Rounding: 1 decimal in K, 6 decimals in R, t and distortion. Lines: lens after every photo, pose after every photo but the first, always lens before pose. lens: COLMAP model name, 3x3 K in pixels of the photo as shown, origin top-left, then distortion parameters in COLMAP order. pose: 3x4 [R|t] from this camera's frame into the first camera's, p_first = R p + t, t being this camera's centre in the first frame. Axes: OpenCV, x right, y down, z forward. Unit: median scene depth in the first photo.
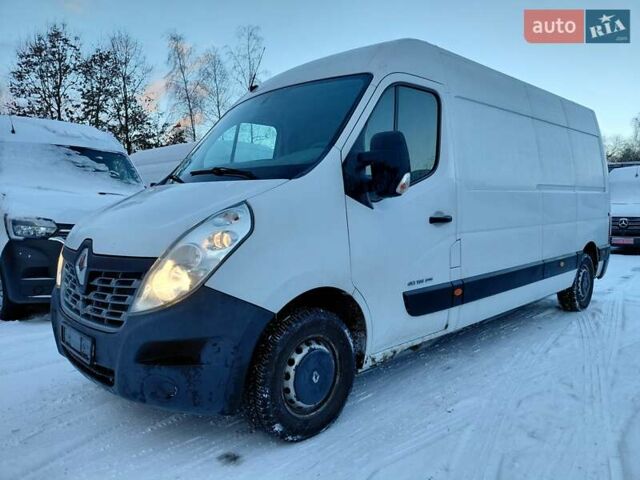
lens RADIAL K [[492.4, 0, 334.4], [0, 492.4, 240.1], [0, 0, 1]] dist [-0.000222, -0.017716]
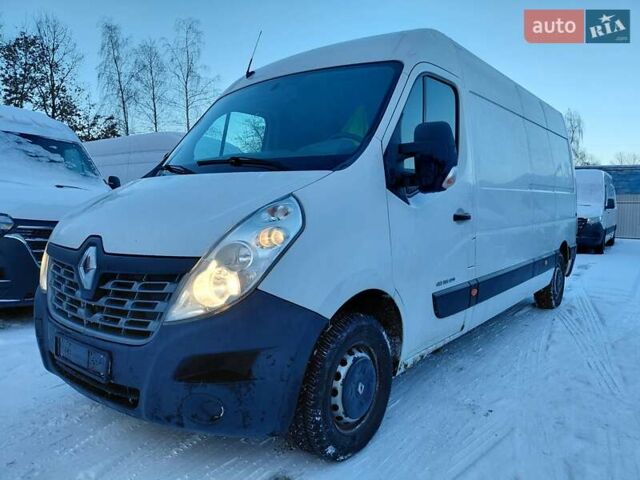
lens RADIAL K [[492.4, 0, 336.4], [0, 492.4, 233.3], [0, 0, 1]] dist [-0.000222, -0.017716]
pose [[0.992221, 0.003418, 0.124439, -0.171019], [-0.002169, 0.999946, -0.010176, 0.001012], [-0.124467, 0.009827, 0.992175, 0.084264]]
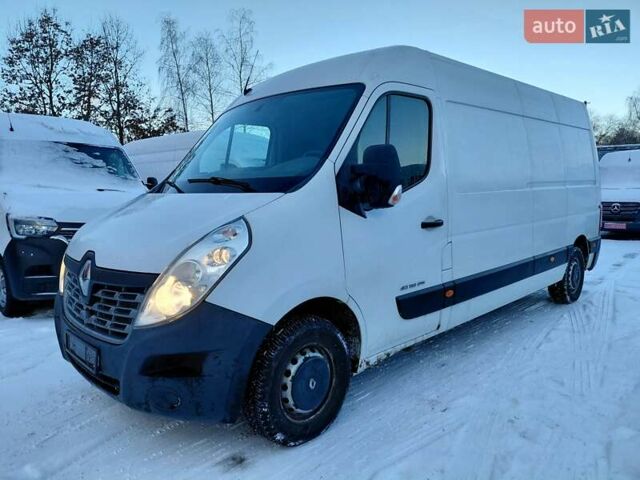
lens RADIAL K [[492.4, 0, 324.8], [0, 492.4, 228.7], [0, 0, 1]] dist [-0.000222, -0.017716]
pose [[0.999945, -0.009002, -0.005443, -0.002586], [0.009061, 0.999899, 0.010985, -0.051195], [0.005344, -0.011034, 0.999925, -0.028832]]
